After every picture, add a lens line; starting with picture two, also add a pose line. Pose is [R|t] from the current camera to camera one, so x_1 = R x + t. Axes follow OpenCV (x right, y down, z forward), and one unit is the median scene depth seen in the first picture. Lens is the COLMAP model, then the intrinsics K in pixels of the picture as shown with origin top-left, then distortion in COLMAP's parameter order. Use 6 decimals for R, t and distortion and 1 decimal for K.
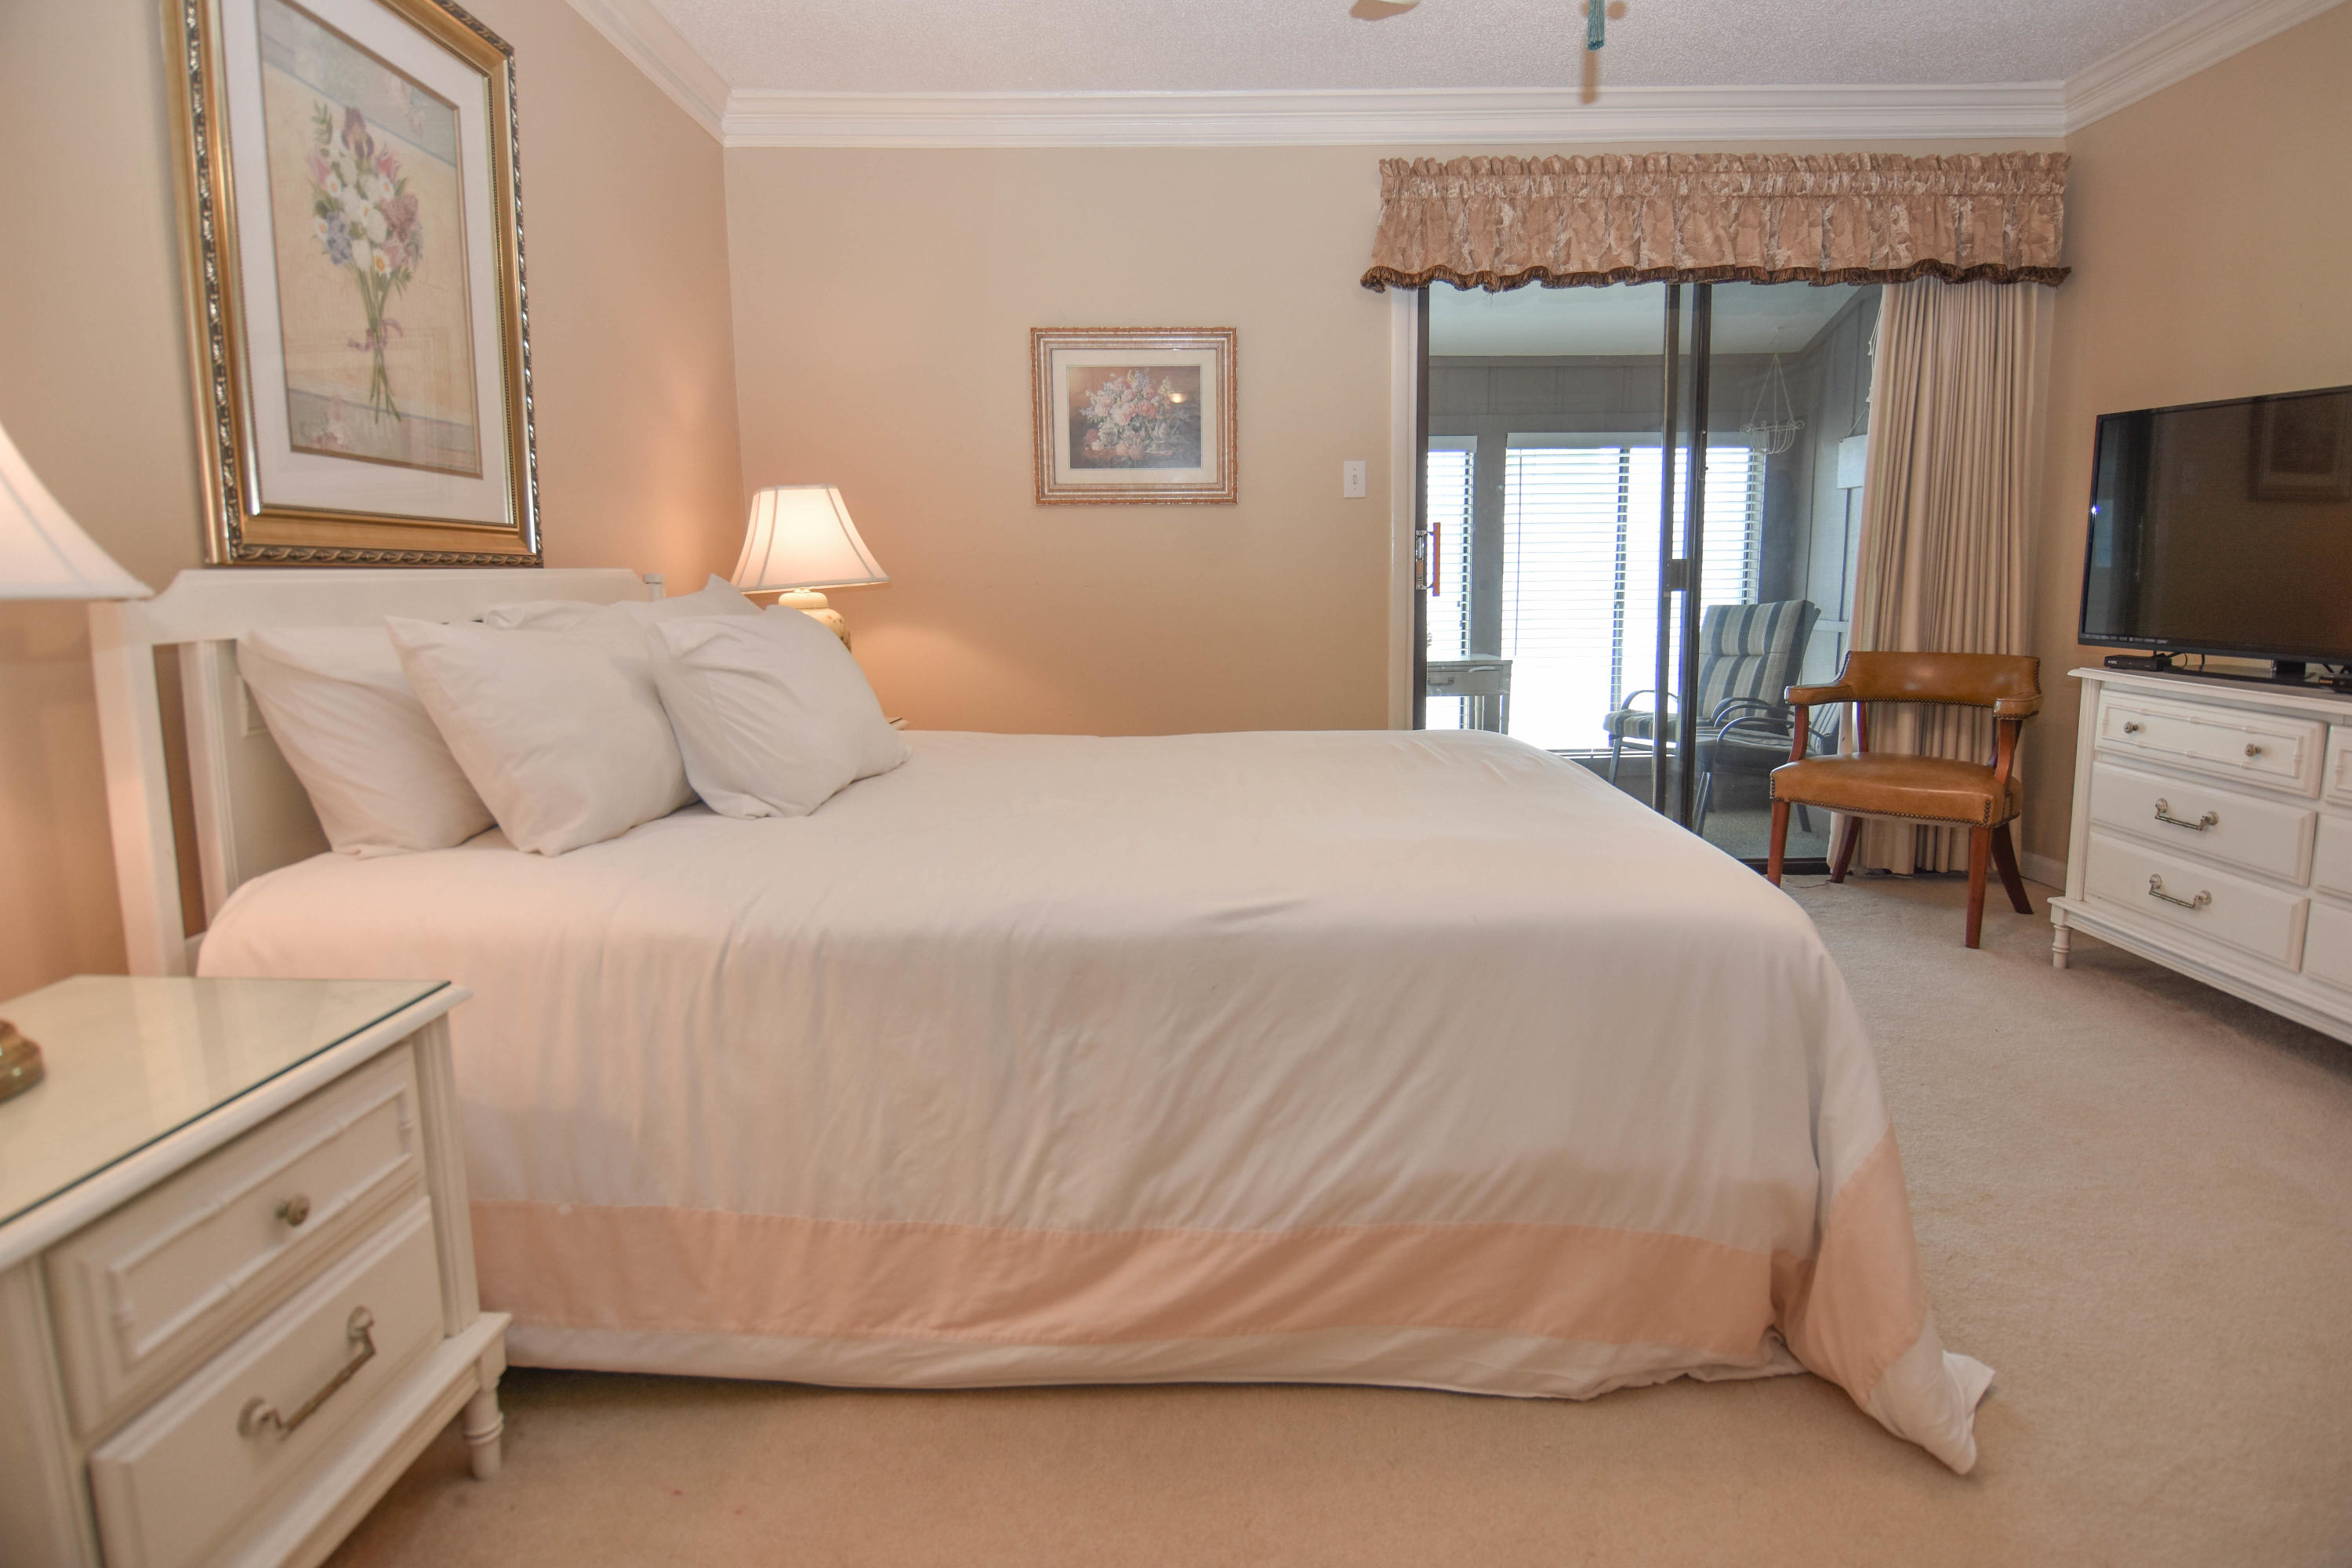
lens RADIAL K [[1243.3, 0, 1196.4], [0, 1243.3, 749.3], [0, 0, 1]] dist [0.004866, -0.020925]
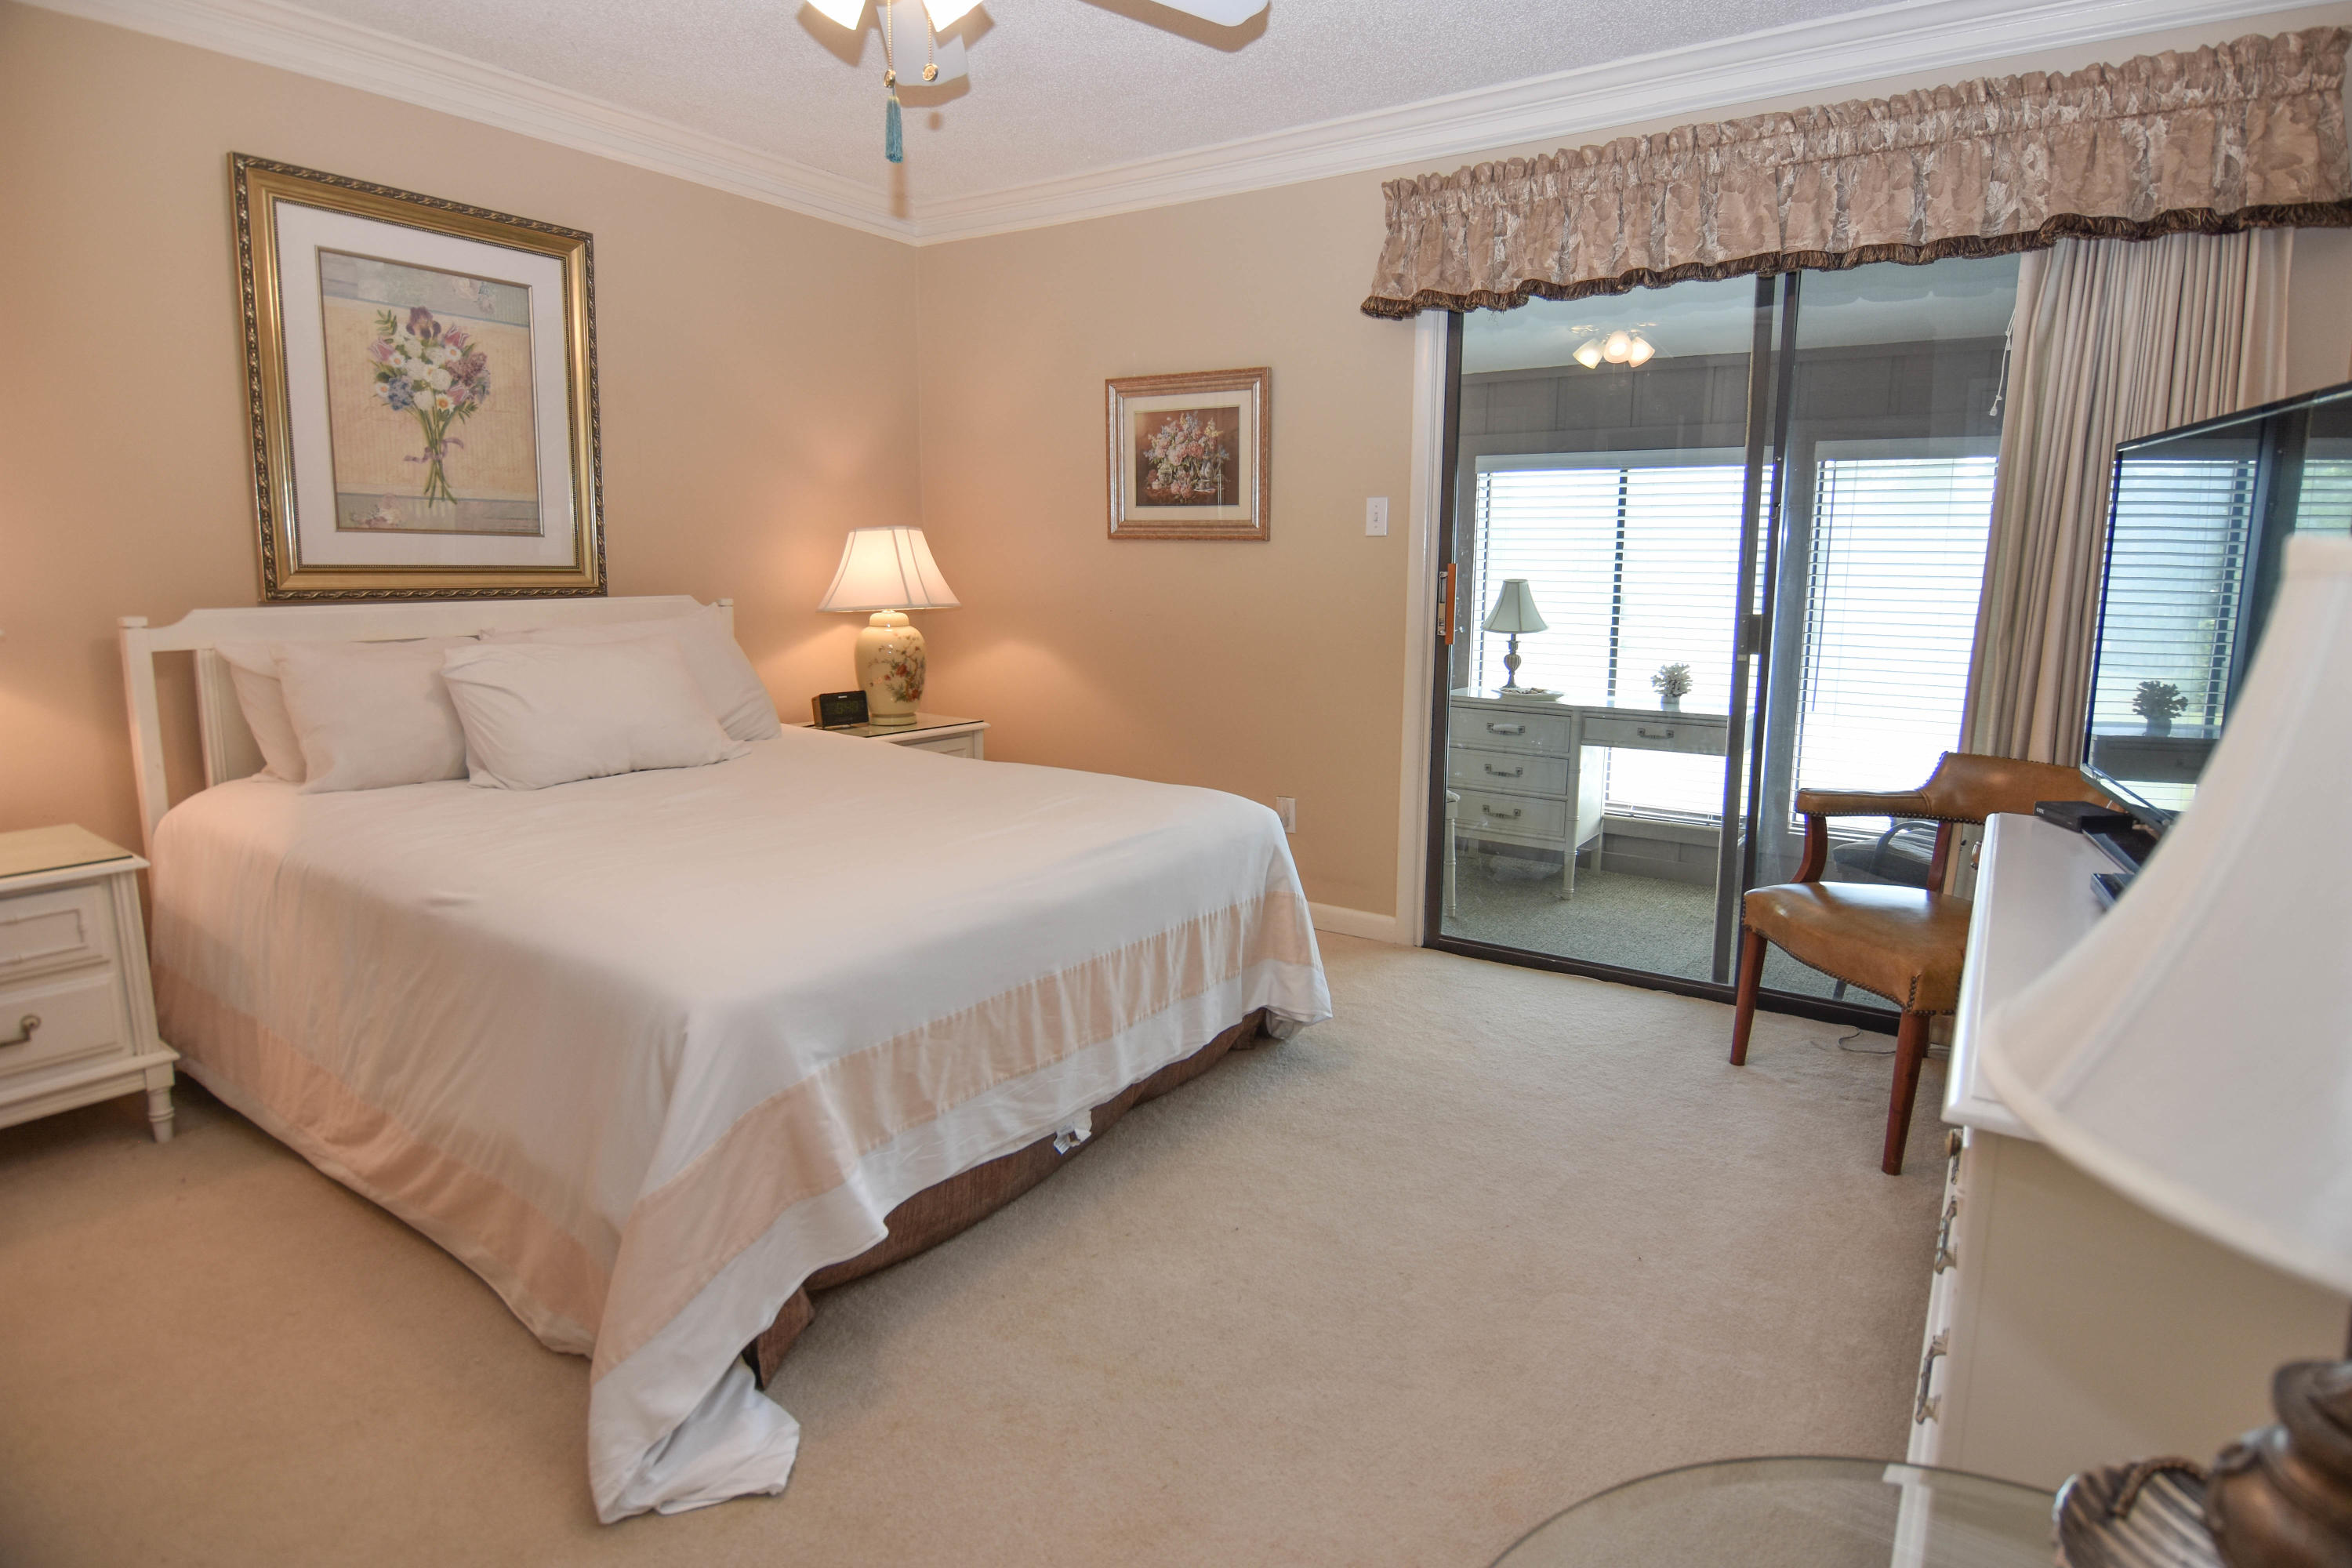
lens RADIAL K [[1243.3, 0, 1196.4], [0, 1243.3, 749.3], [0, 0, 1]] dist [0.004866, -0.020925]
pose [[0.823722, 0.107359, -0.556737, 0.605153], [-0.100135, 0.994021, 0.043528, -0.072093], [0.558082, 0.019894, 0.829547, 0.142850]]
